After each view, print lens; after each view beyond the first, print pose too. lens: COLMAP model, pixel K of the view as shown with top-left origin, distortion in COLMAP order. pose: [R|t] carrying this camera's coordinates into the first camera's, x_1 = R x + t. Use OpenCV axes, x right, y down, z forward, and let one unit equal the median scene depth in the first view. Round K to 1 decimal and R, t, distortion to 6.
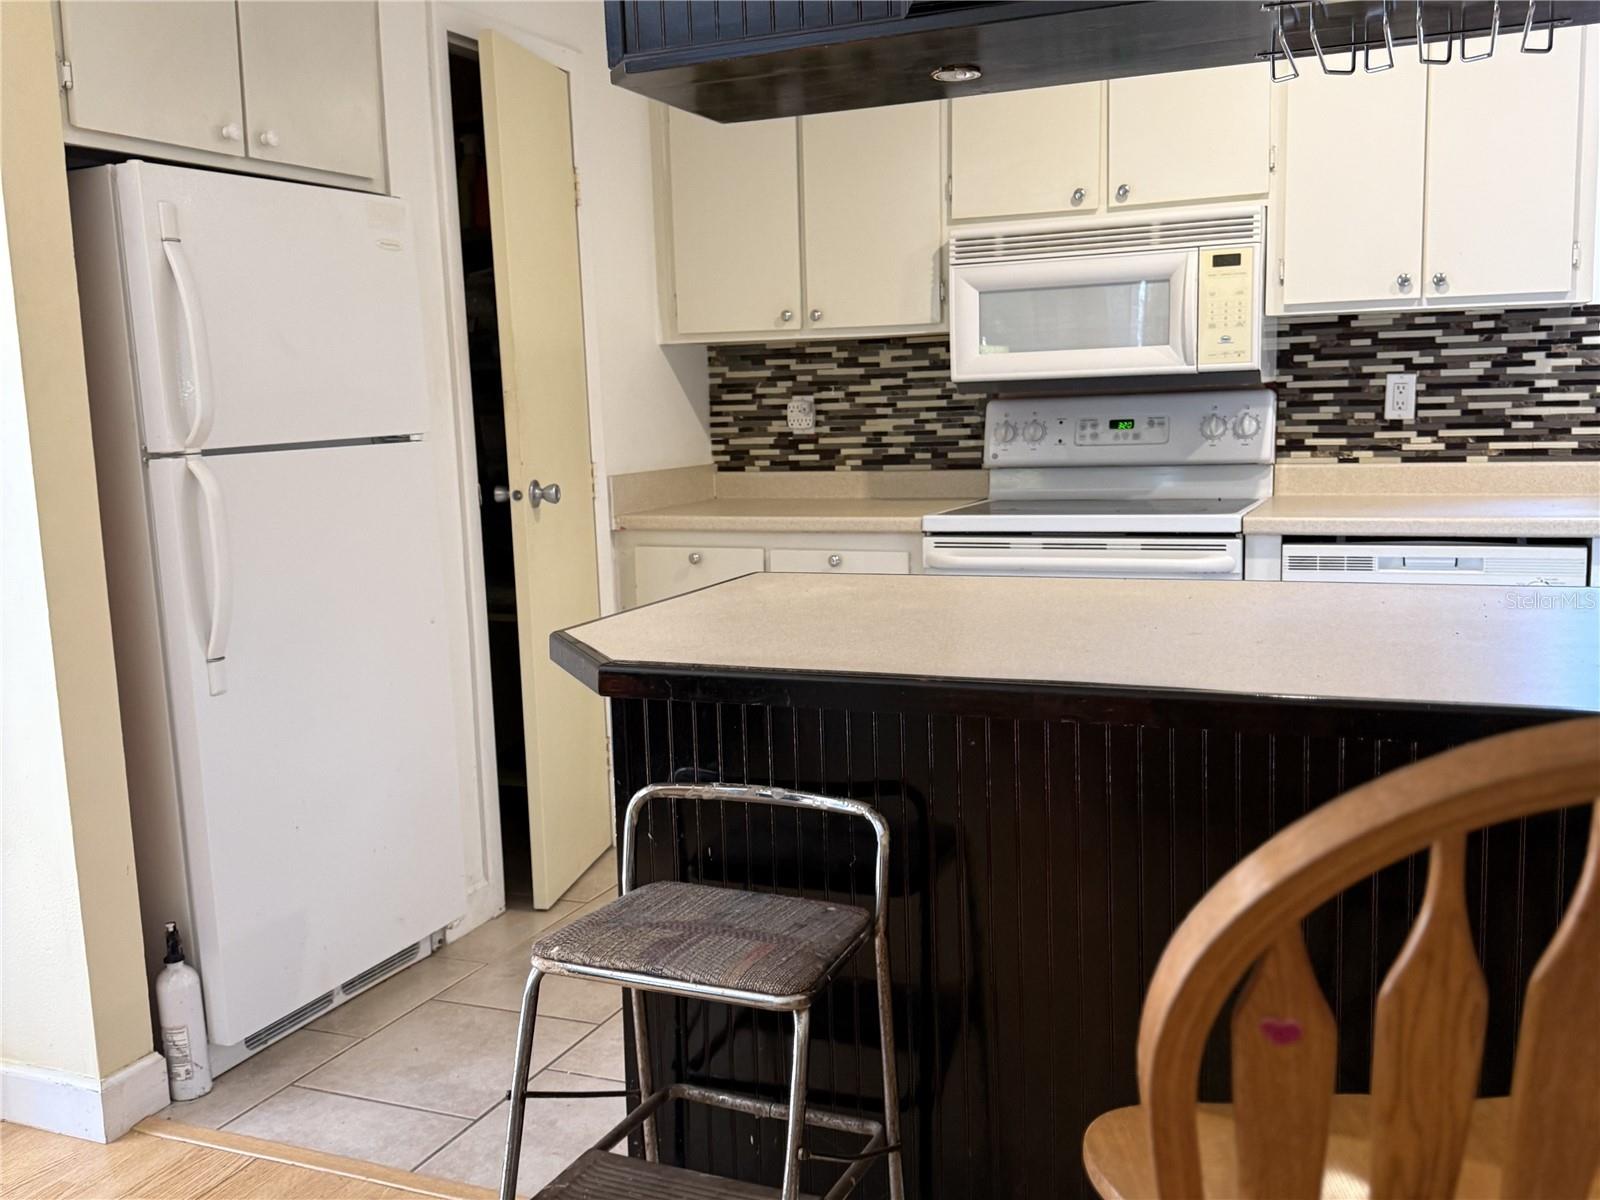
lens RADIAL K [[1543.9, 0, 802.3], [0, 1543.9, 617.2], [0, 0, 1]] dist [0.019554, 0.000000]
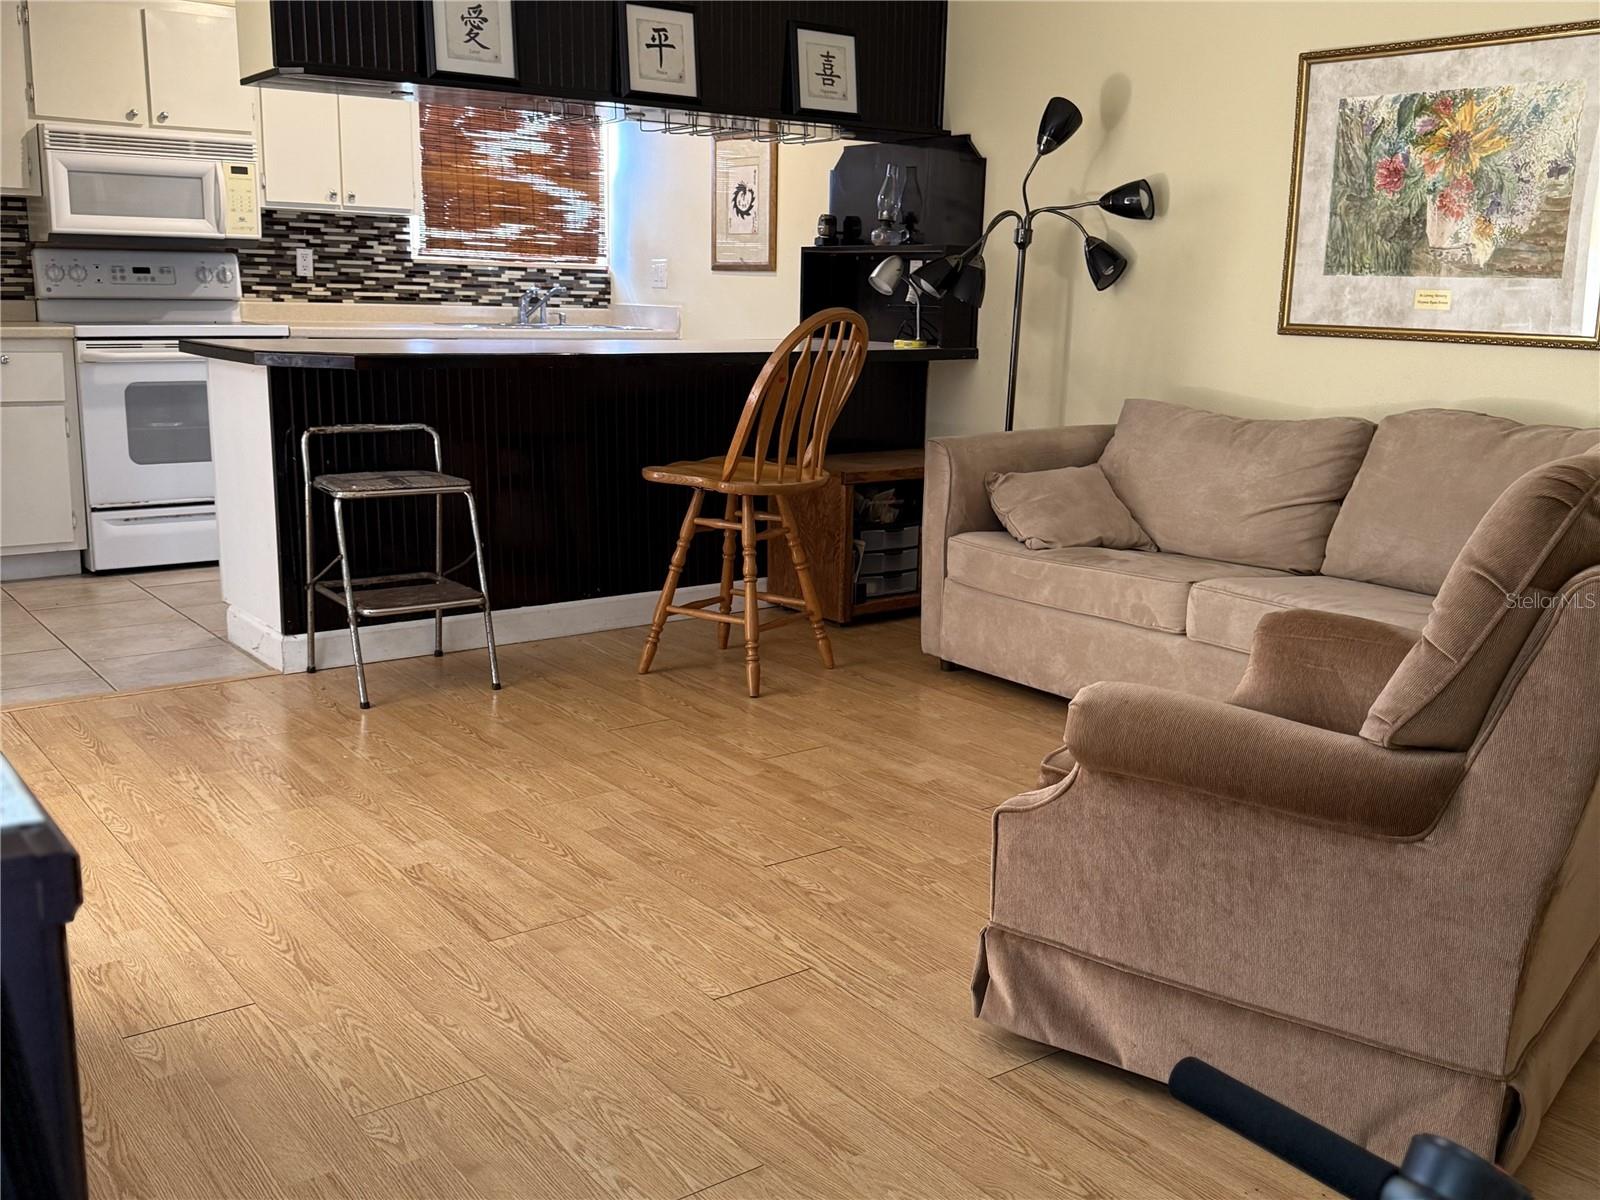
lens RADIAL K [[1543.9, 0, 803.7], [0, 1543.9, 598.0], [0, 0, 1]] dist [0.019554, 0.000000]
pose [[0.507255, -0.129653, 0.851987, -0.824005], [0.086602, 0.991283, 0.099290, 0.099210], [-0.857434, 0.023418, 0.514061, -0.319454]]
